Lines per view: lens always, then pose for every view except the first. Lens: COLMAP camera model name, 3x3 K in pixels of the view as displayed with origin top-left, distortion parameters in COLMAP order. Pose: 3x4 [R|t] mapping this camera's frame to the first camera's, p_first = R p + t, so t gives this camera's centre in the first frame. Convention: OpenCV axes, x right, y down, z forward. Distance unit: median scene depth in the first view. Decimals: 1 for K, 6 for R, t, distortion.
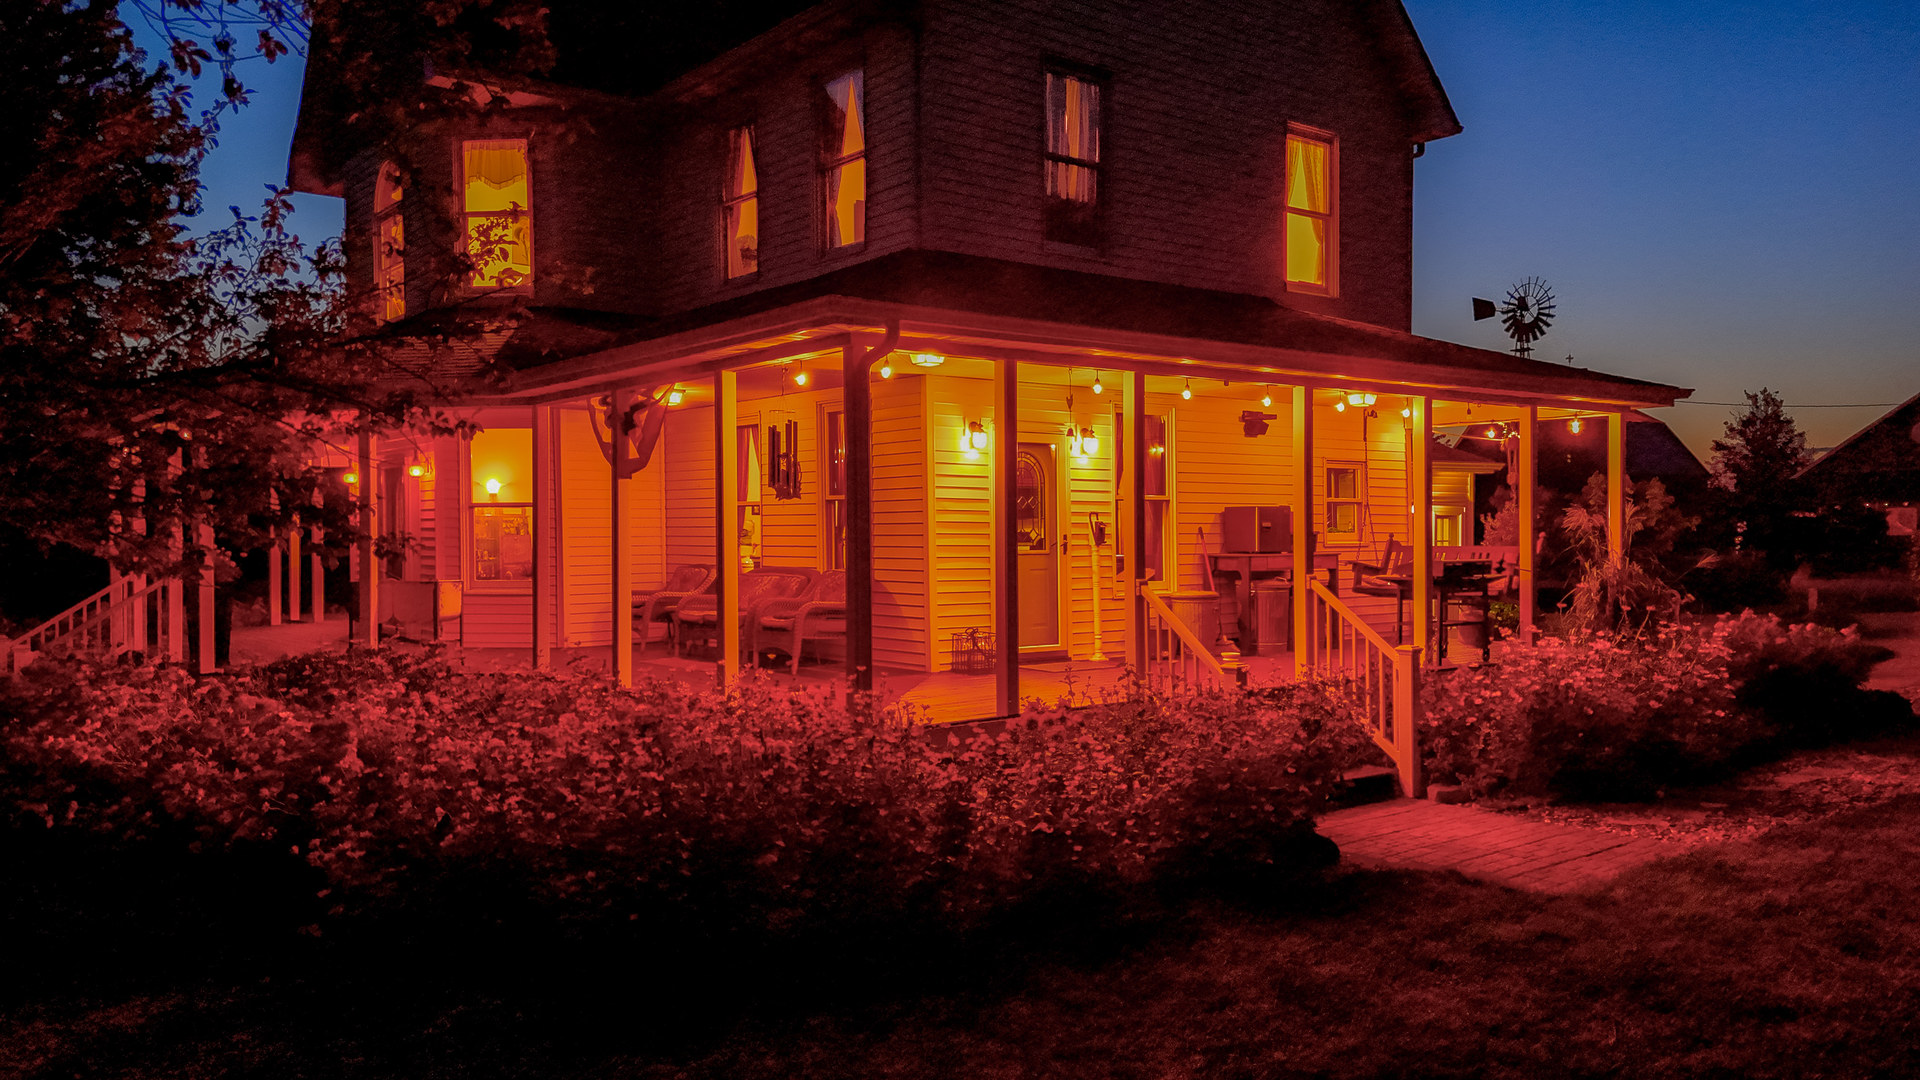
lens RADIAL K [[1395.5, 0, 960.0], [0, 1395.5, 540.0], [0, 0, 1]] dist [0.089117, -0.000205]
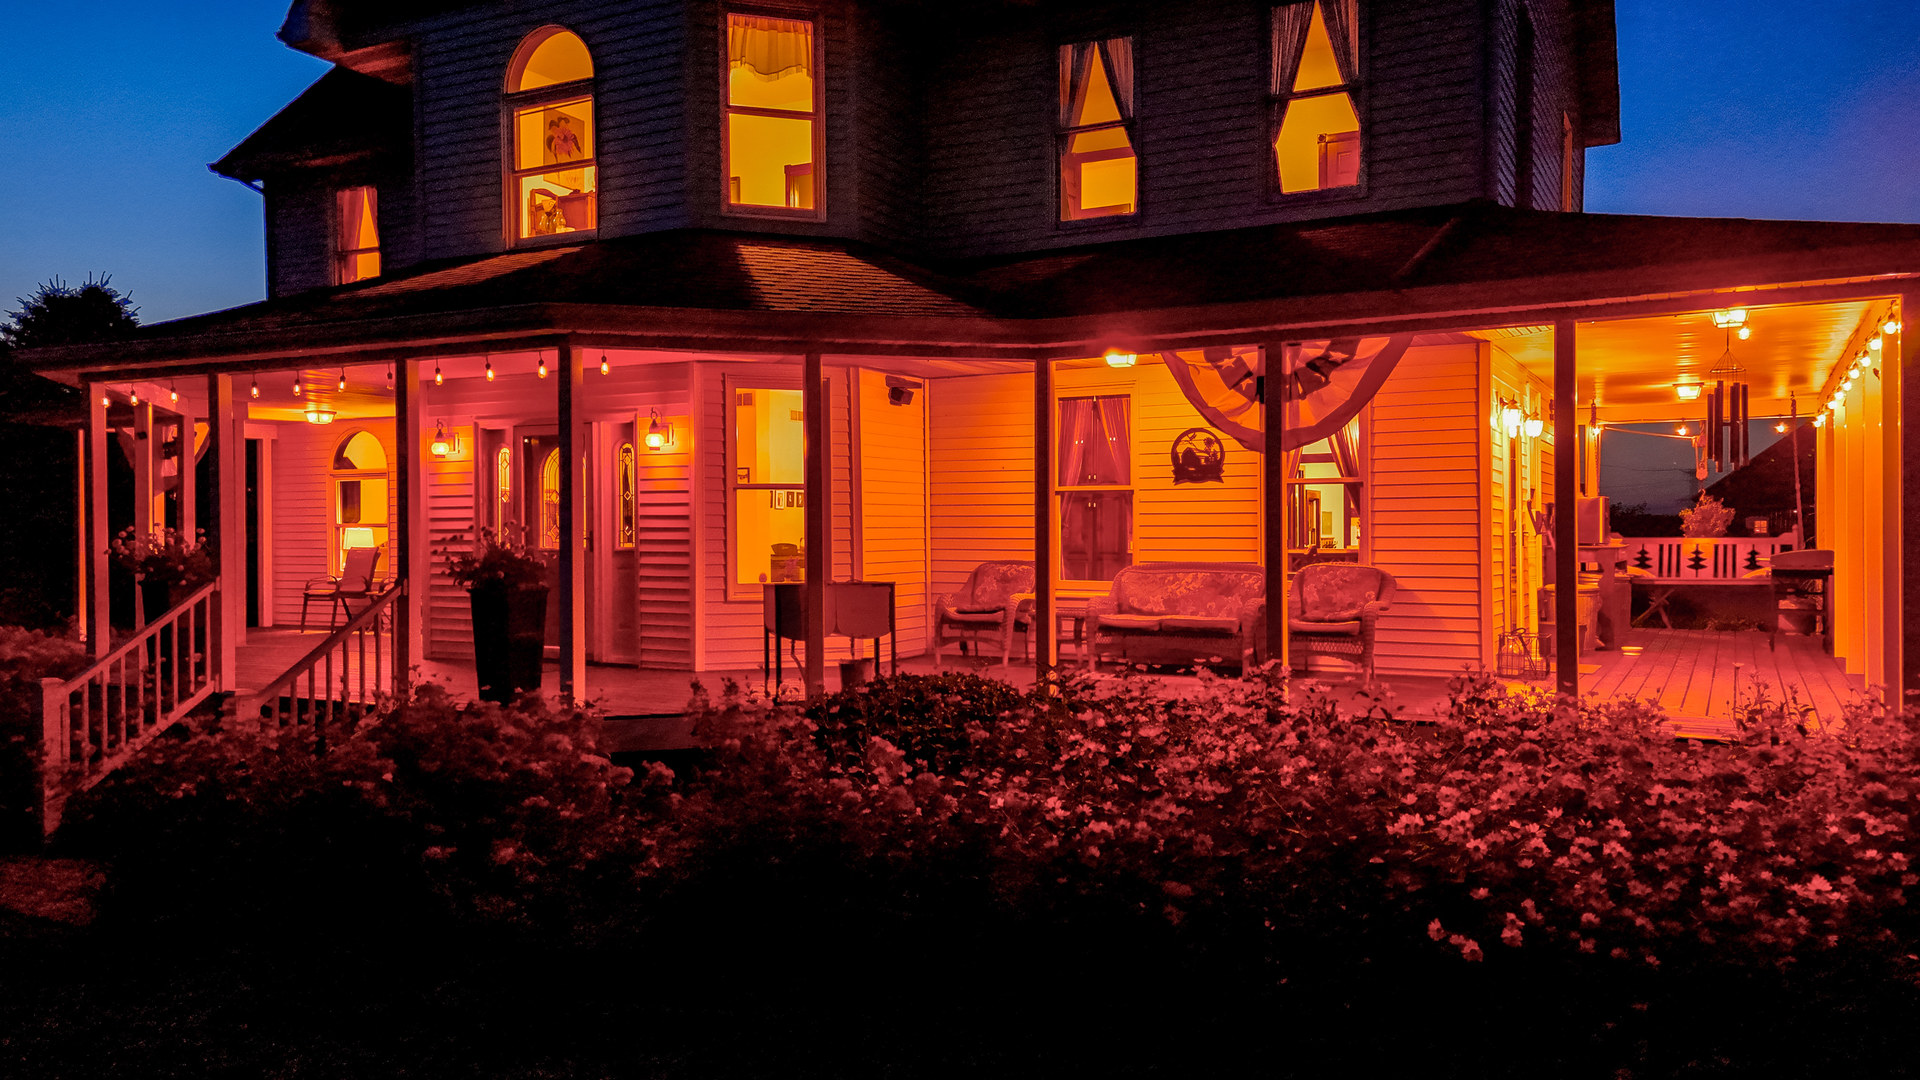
lens RADIAL K [[1395.5, 0, 960.0], [0, 1395.5, 540.0], [0, 0, 1]] dist [0.089117, -0.000205]
pose [[0.914724, -0.000646, 0.404078, -0.558040], [0.001121, 0.999999, -0.000939, 0.005851], [-0.404077, 0.001312, 0.914724, 0.252441]]
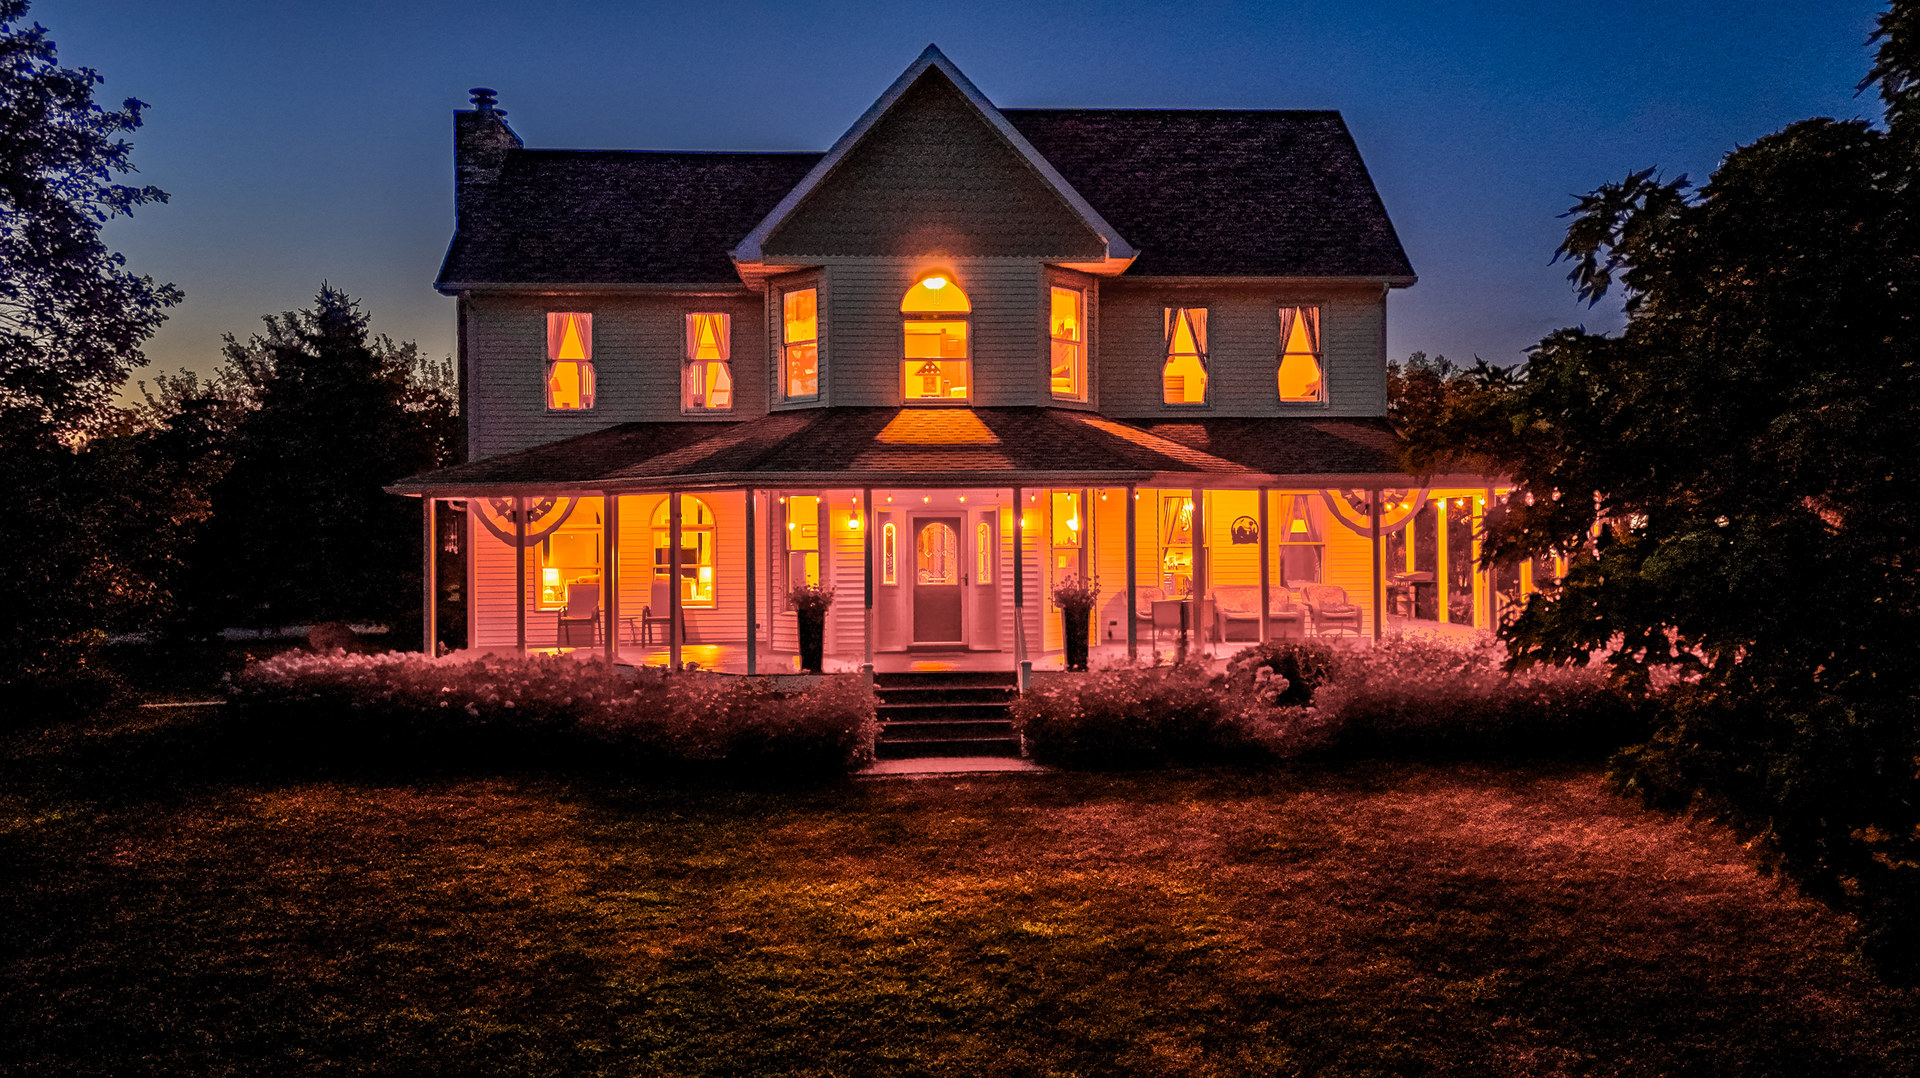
lens RADIAL K [[1395.5, 0, 960.0], [0, 1395.5, 539.0], [0, 0, 1]] dist [0.089117, -0.000205]
pose [[0.586451, -0.002100, 0.809982, -1.580599], [0.007650, 0.999966, -0.002946, -0.031421], [-0.809948, 0.007925, 0.586448, 0.274710]]
